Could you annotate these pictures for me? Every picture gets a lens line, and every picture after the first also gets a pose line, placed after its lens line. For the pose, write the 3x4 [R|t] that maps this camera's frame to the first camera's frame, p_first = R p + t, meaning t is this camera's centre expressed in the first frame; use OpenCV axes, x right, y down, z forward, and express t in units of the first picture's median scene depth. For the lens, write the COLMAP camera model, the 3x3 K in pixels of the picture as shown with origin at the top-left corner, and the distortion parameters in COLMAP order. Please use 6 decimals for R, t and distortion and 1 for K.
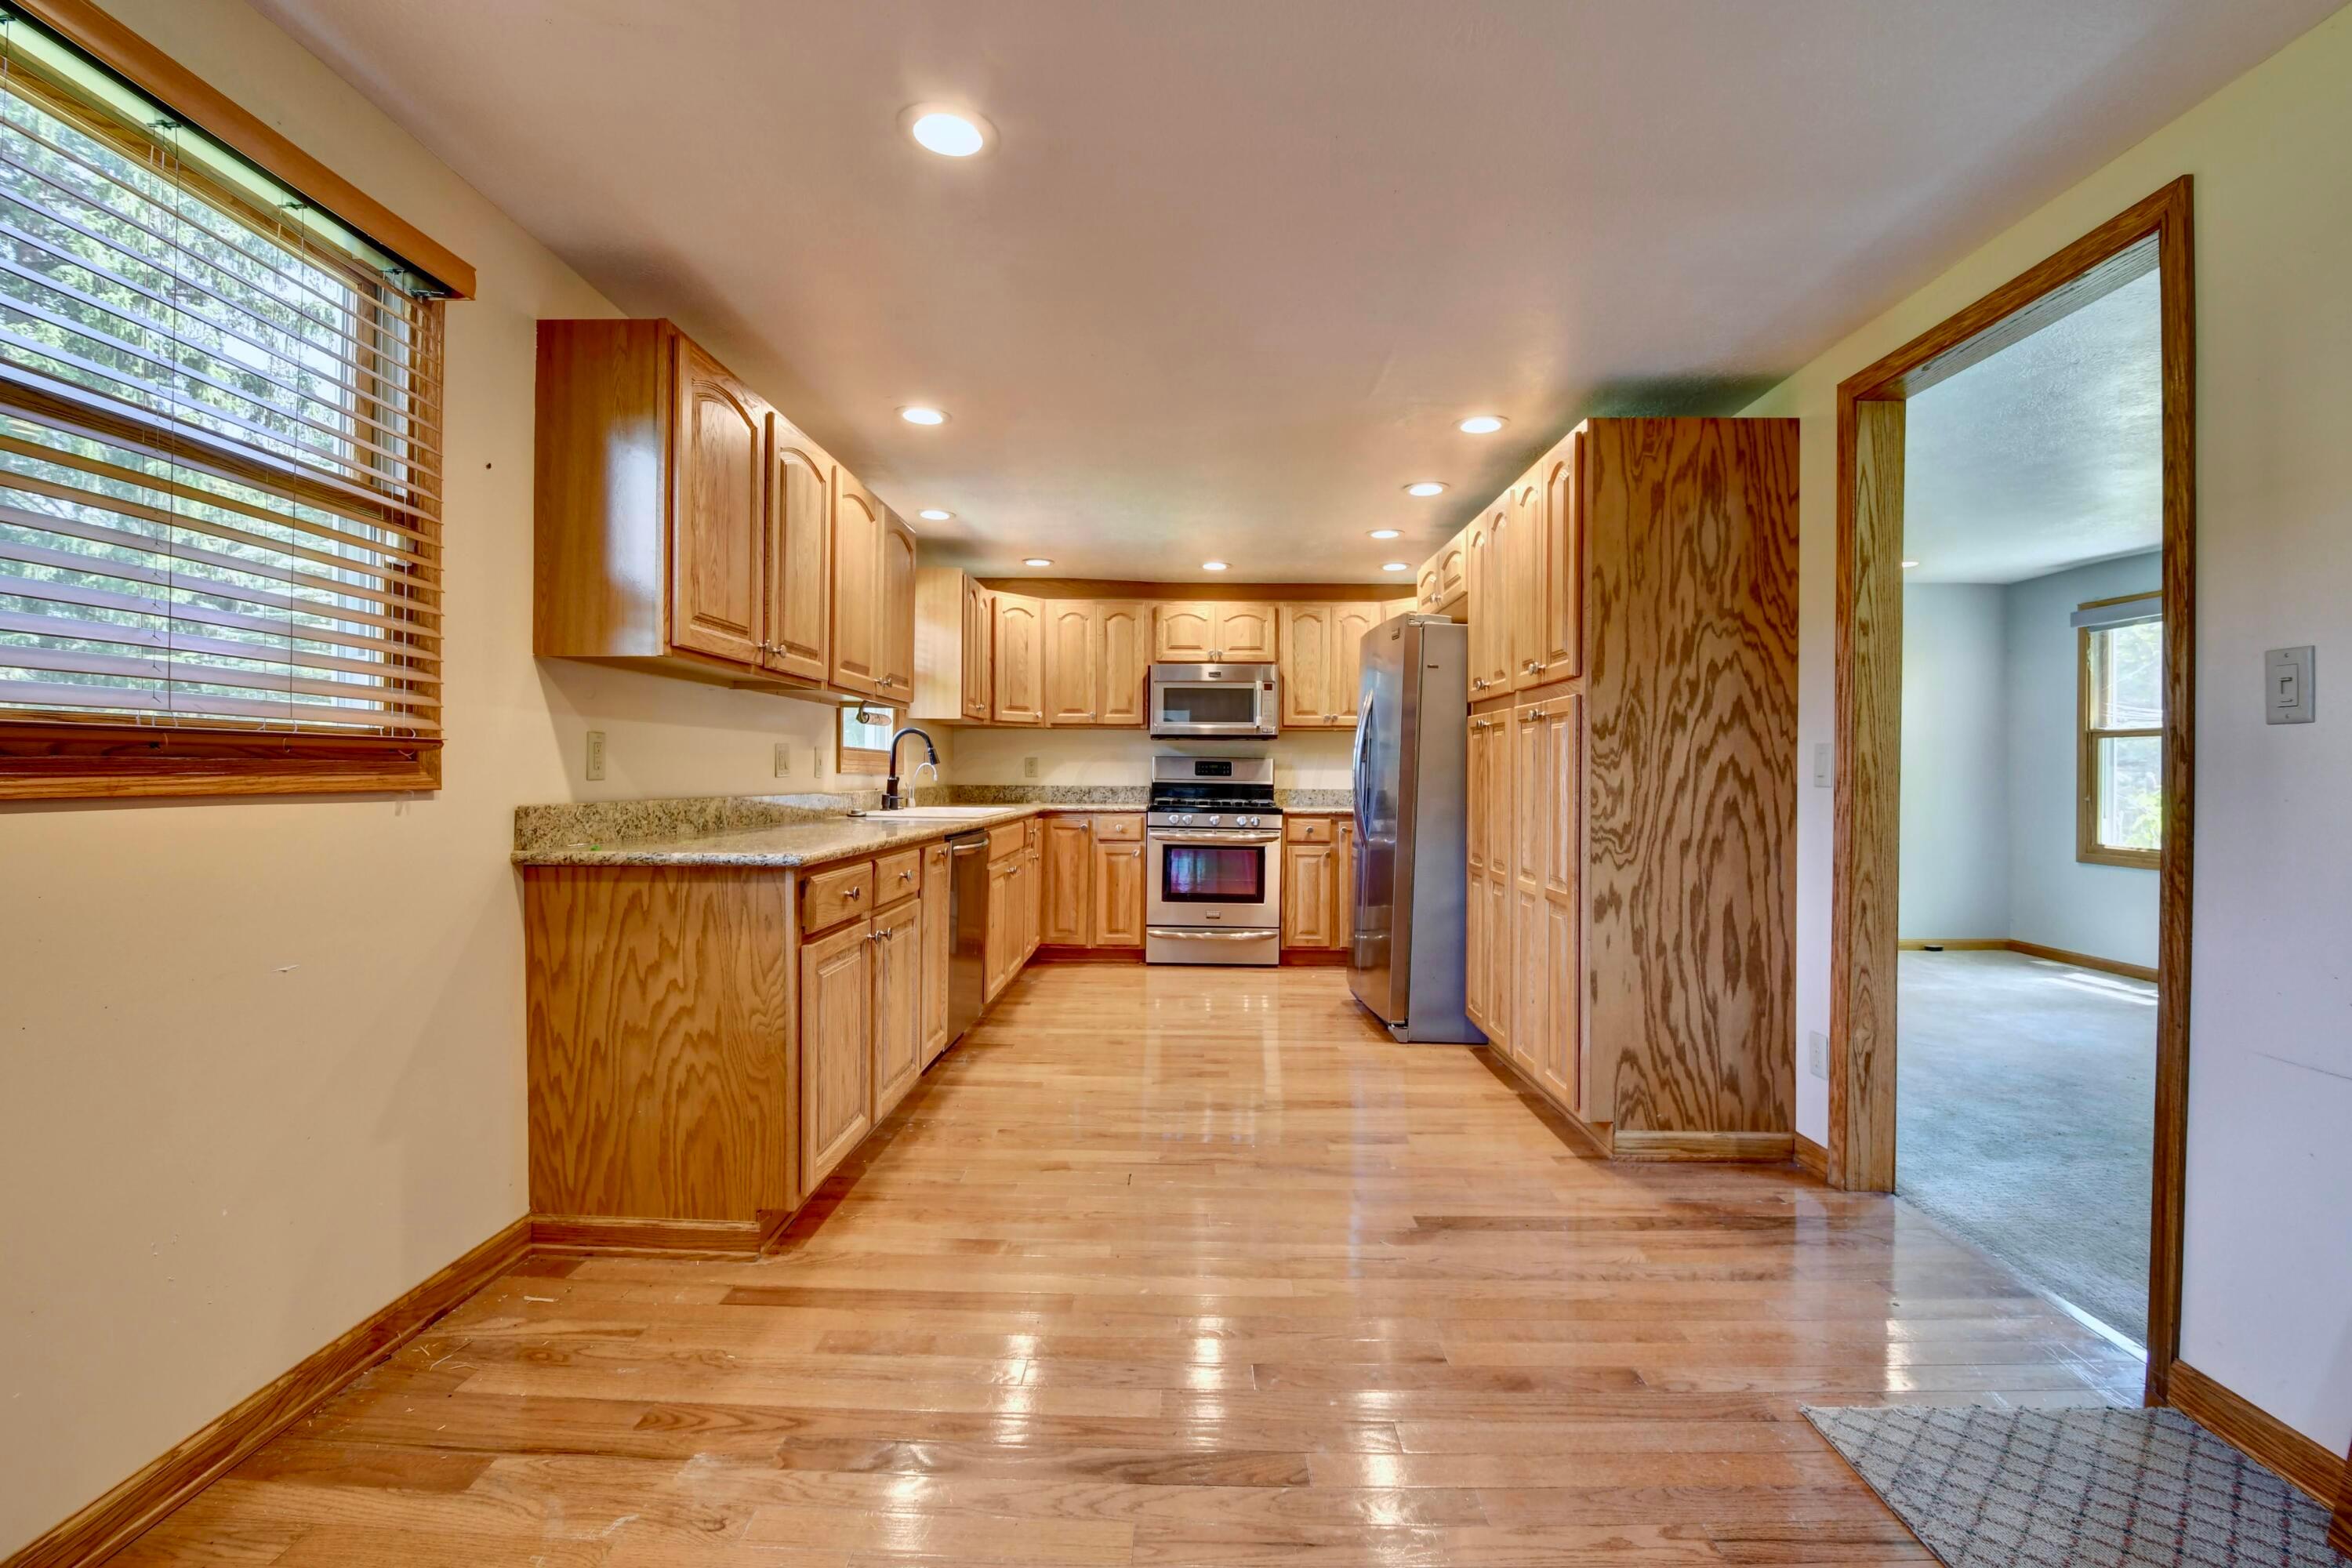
lens RADIAL K [[1032.7, 0, 1180.0], [0, 1032.7, 777.5], [0, 0, 1]] dist [0.001503, -0.013595]
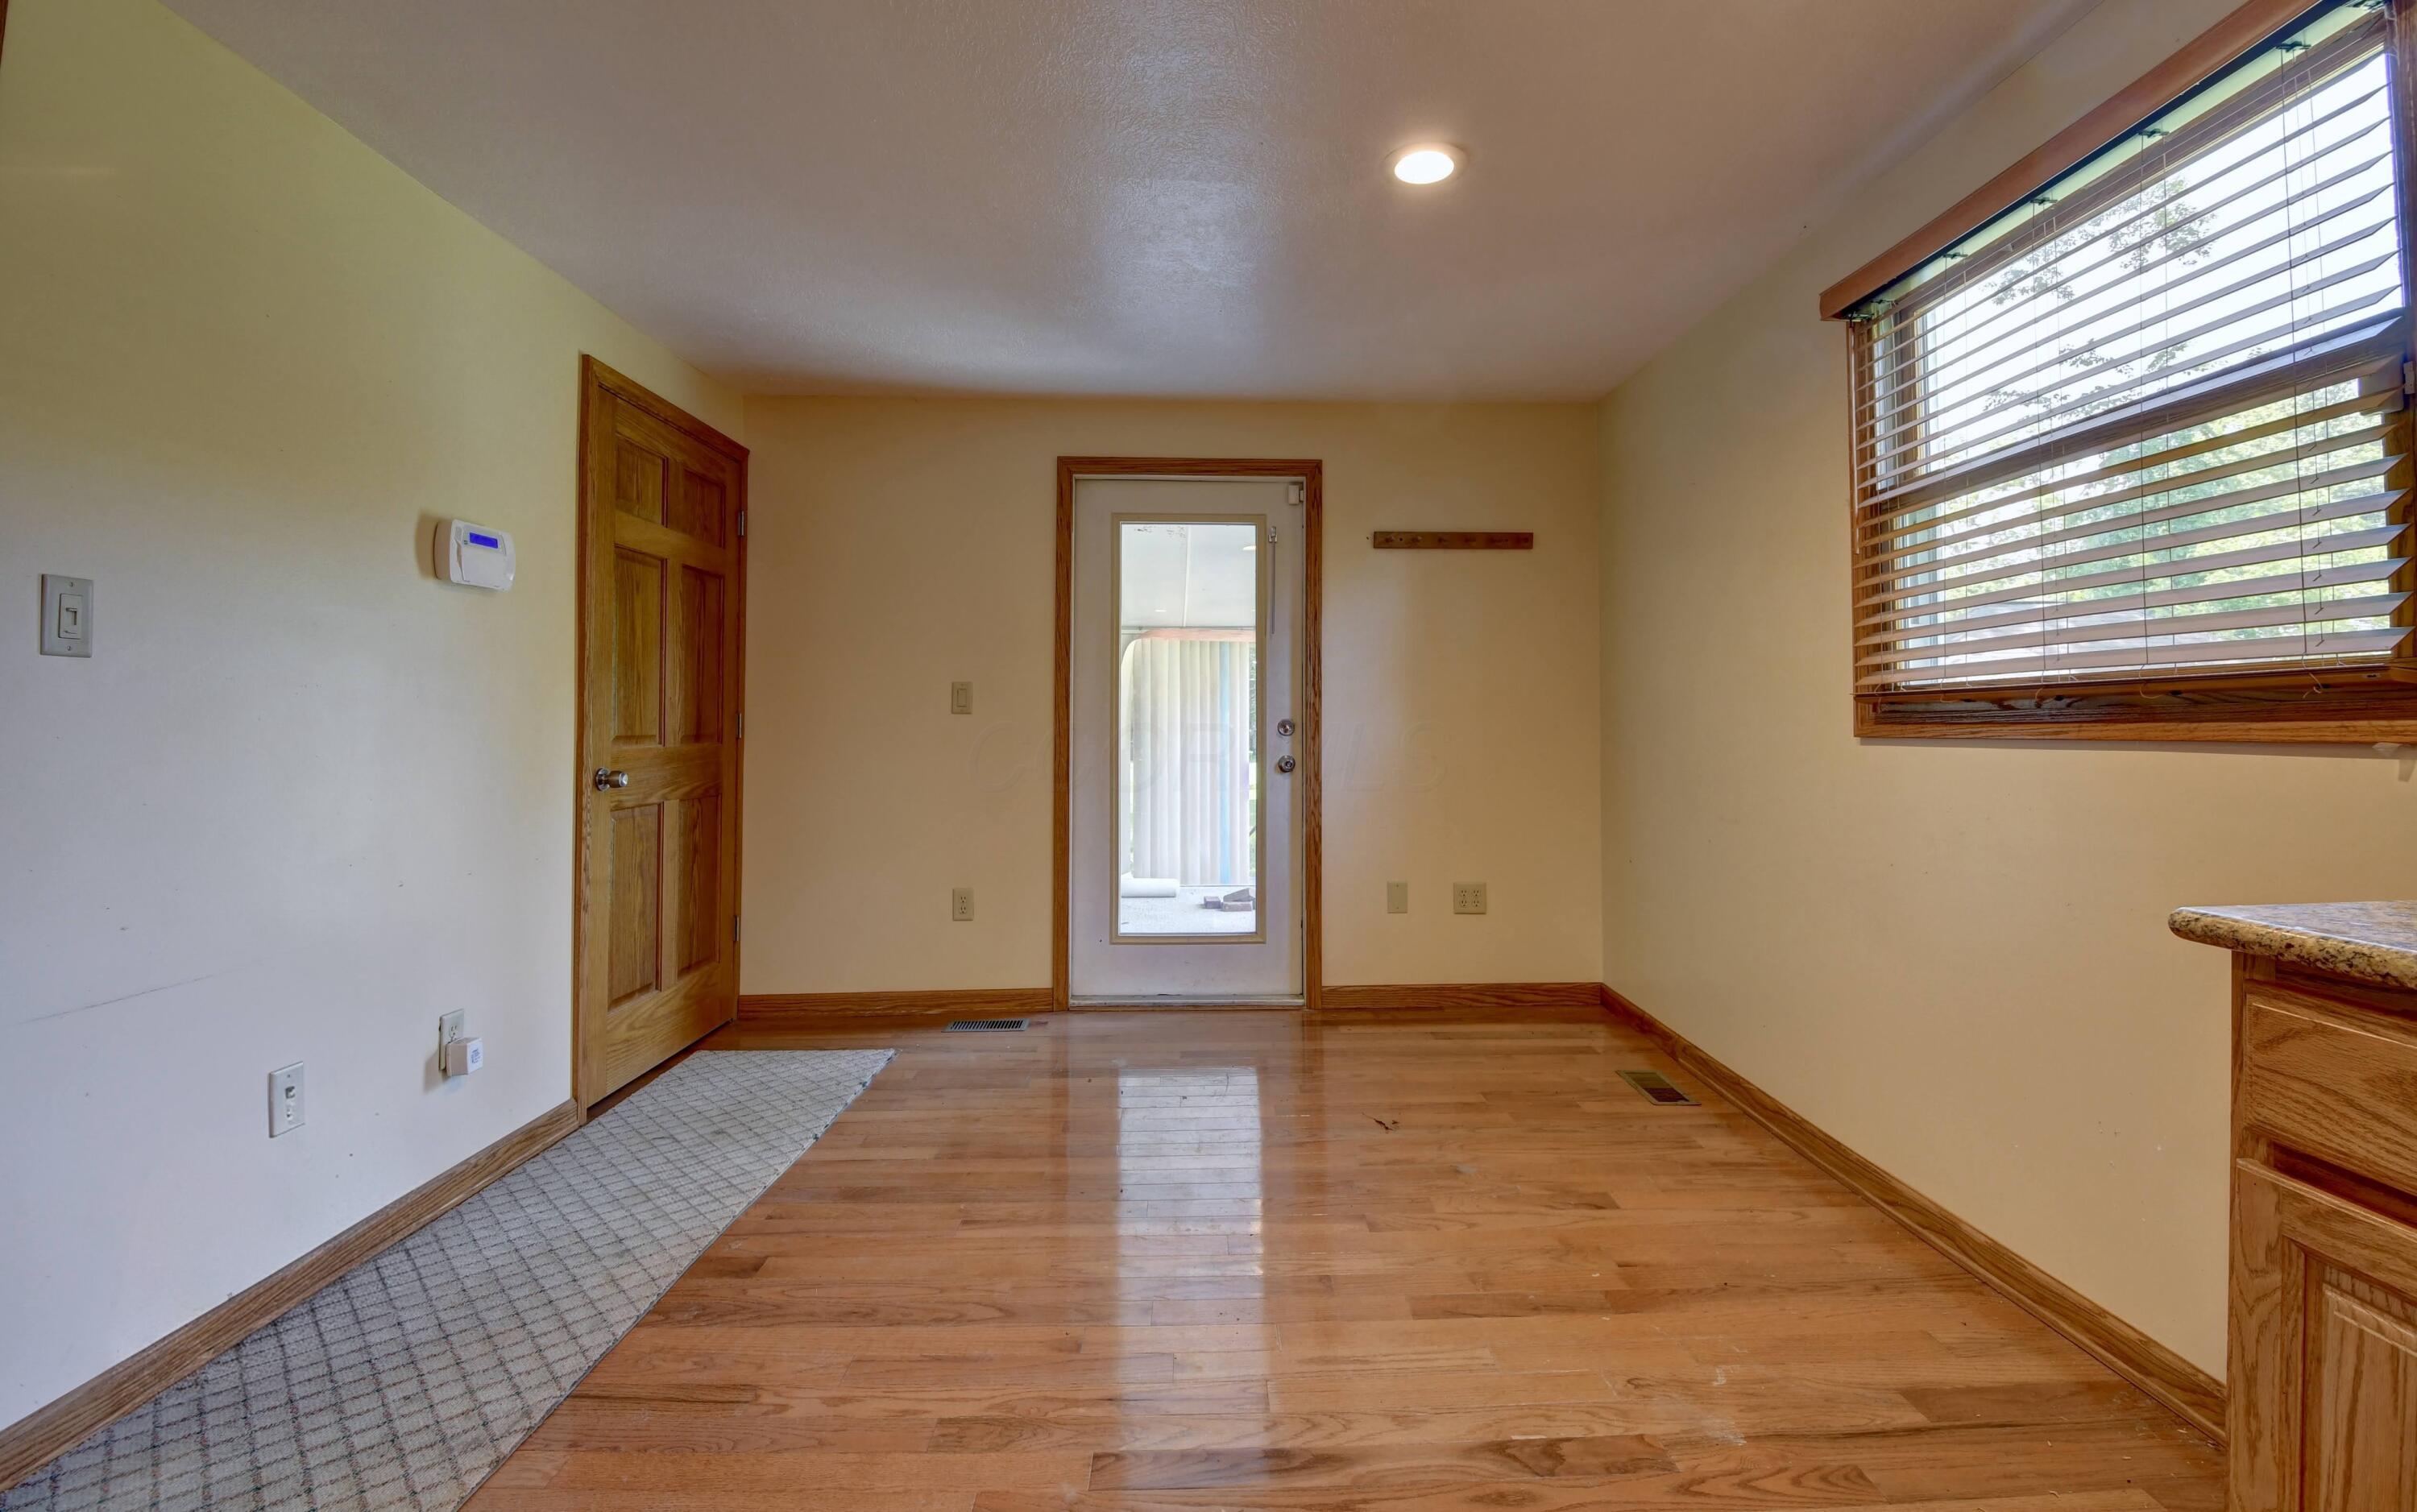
lens RADIAL K [[1111.5, 0, 1211.9], [0, 1111.5, 723.1], [0, 0, 1]] dist [-0.001098, -0.000411]
pose [[-0.999436, -0.004834, -0.033238, 0.015336], [-0.004749, 0.999985, -0.002650, 0.001517], [0.033251, -0.002491, -0.999444, 0.566588]]
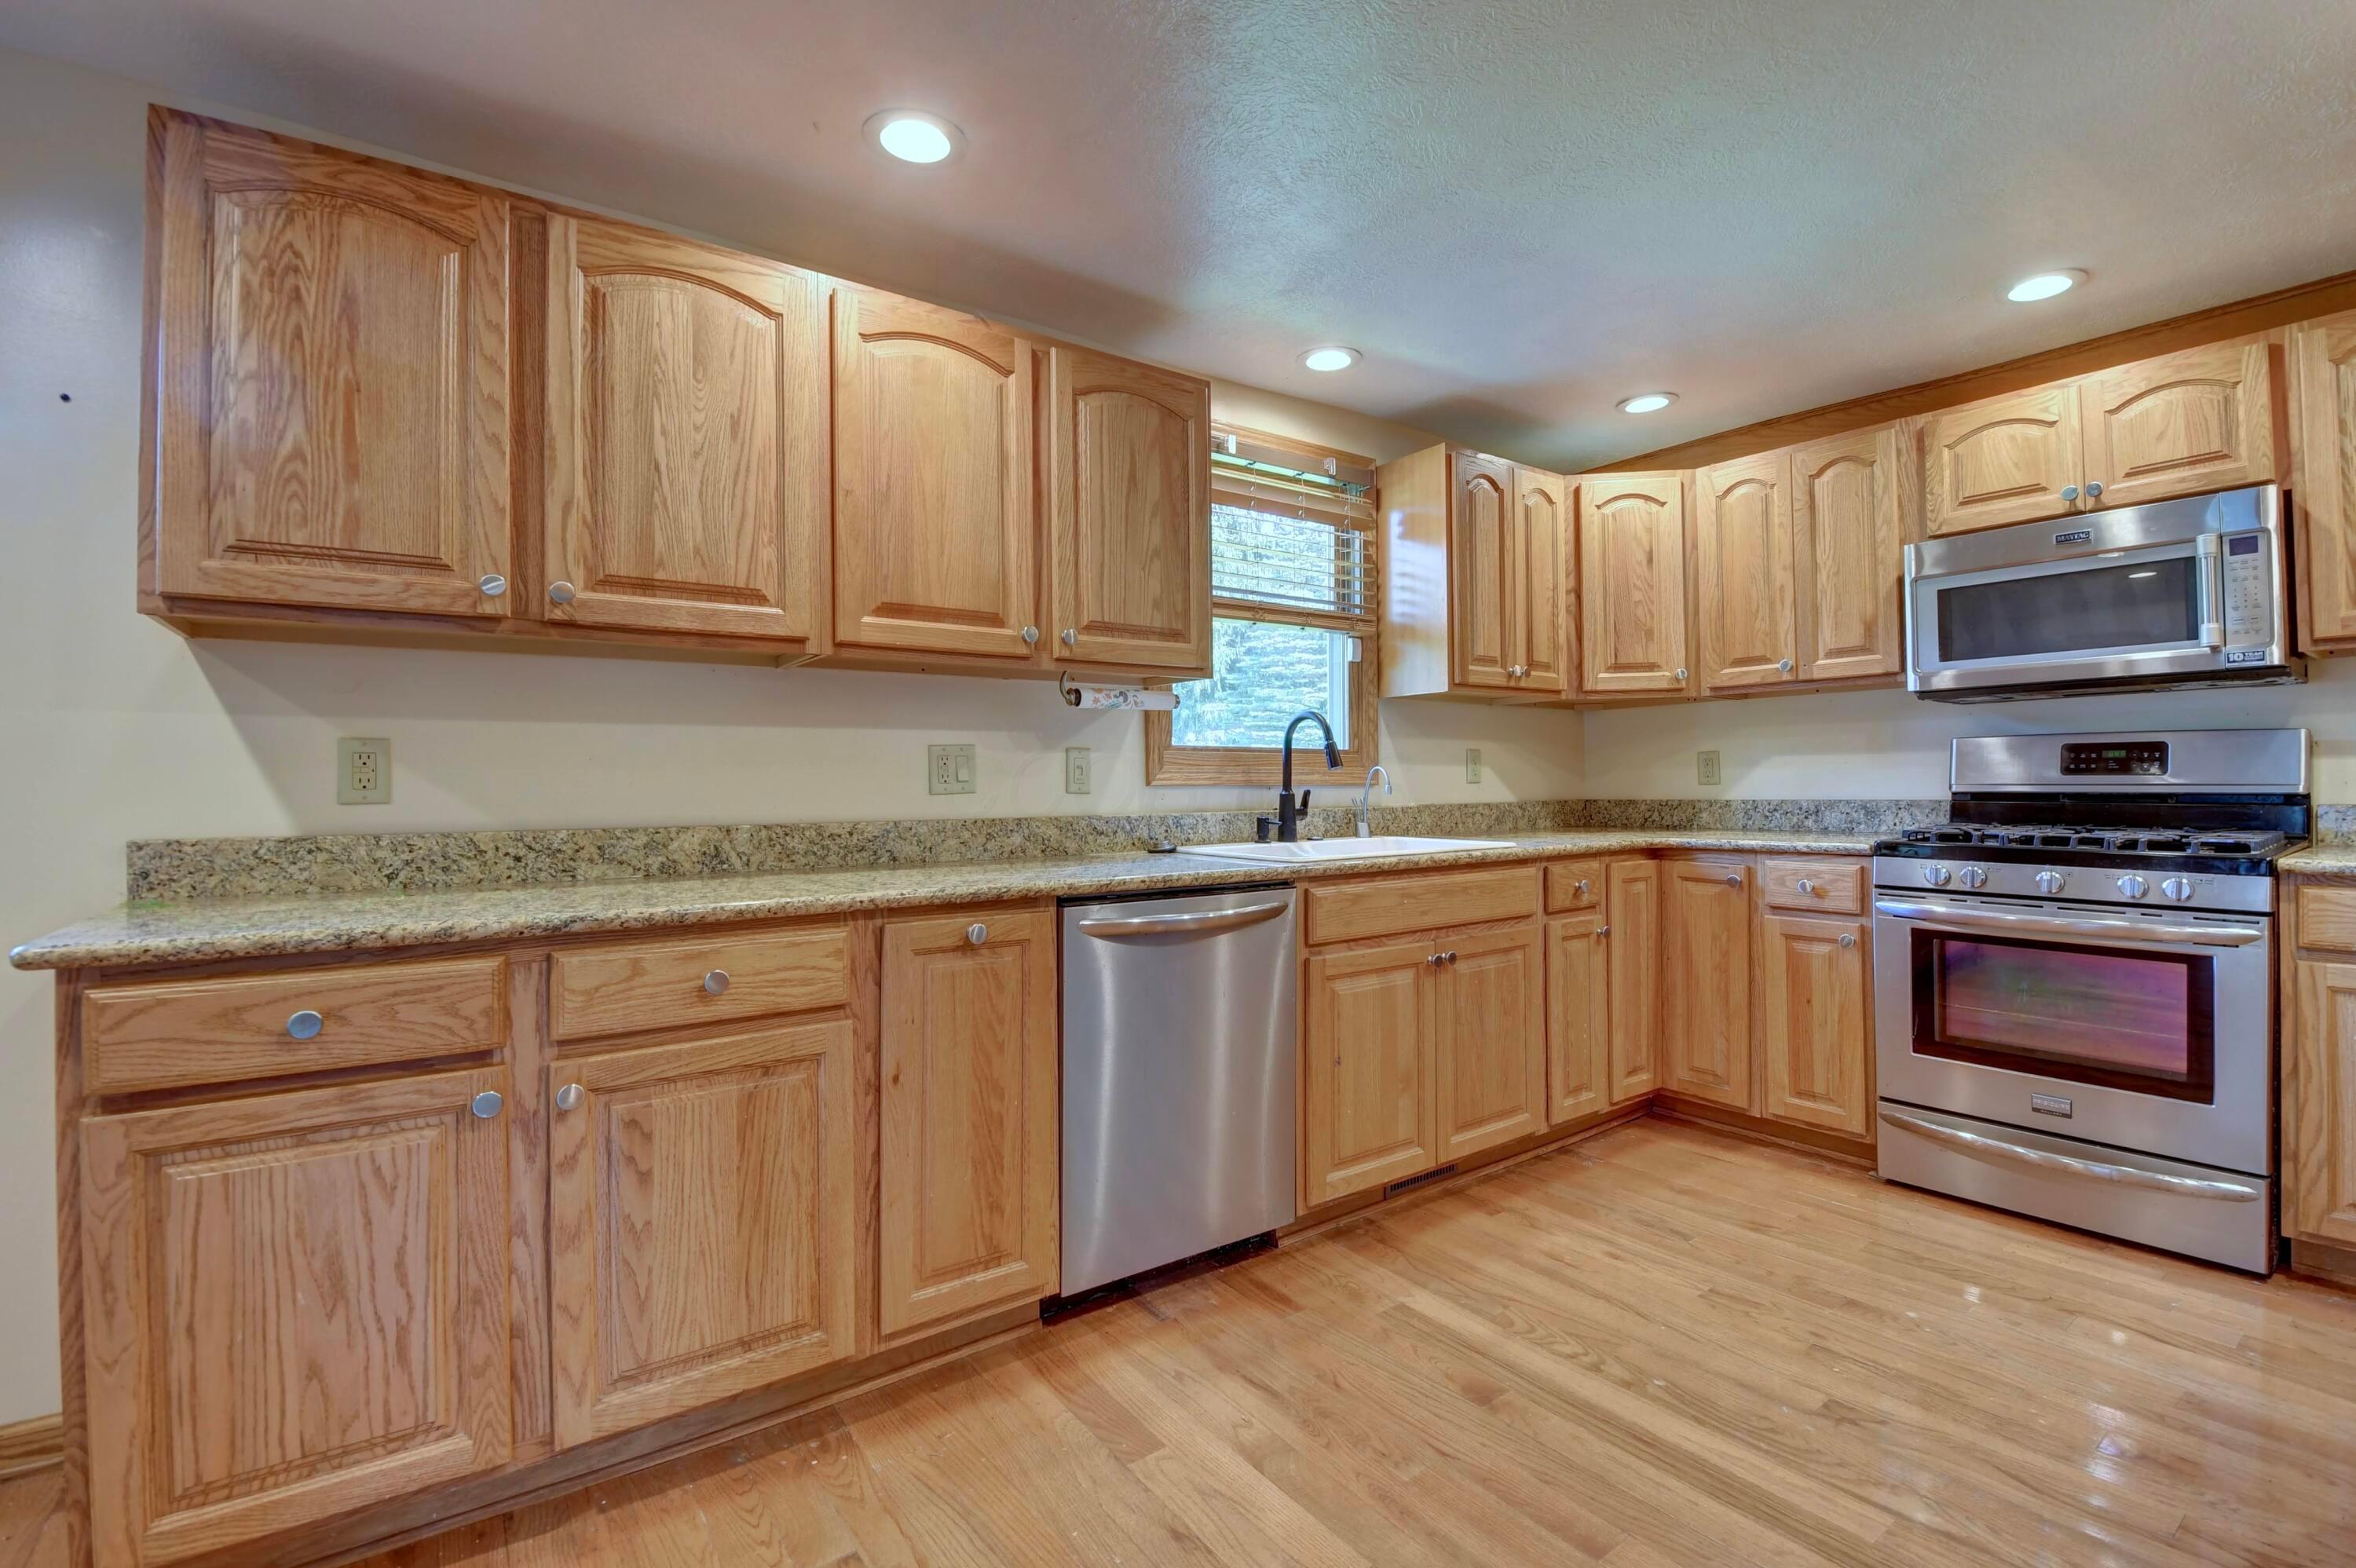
lens RADIAL K [[1034.3, 0, 1182.0], [0, 1034.3, 777.5], [0, 0, 1]] dist [0.001503, -0.013595]
pose [[0.594783, -0.023204, -0.803551, 0.159768], [0.013672, 0.999731, -0.018750, 0.002245], [0.803770, 0.000166, 0.594940, 0.463514]]
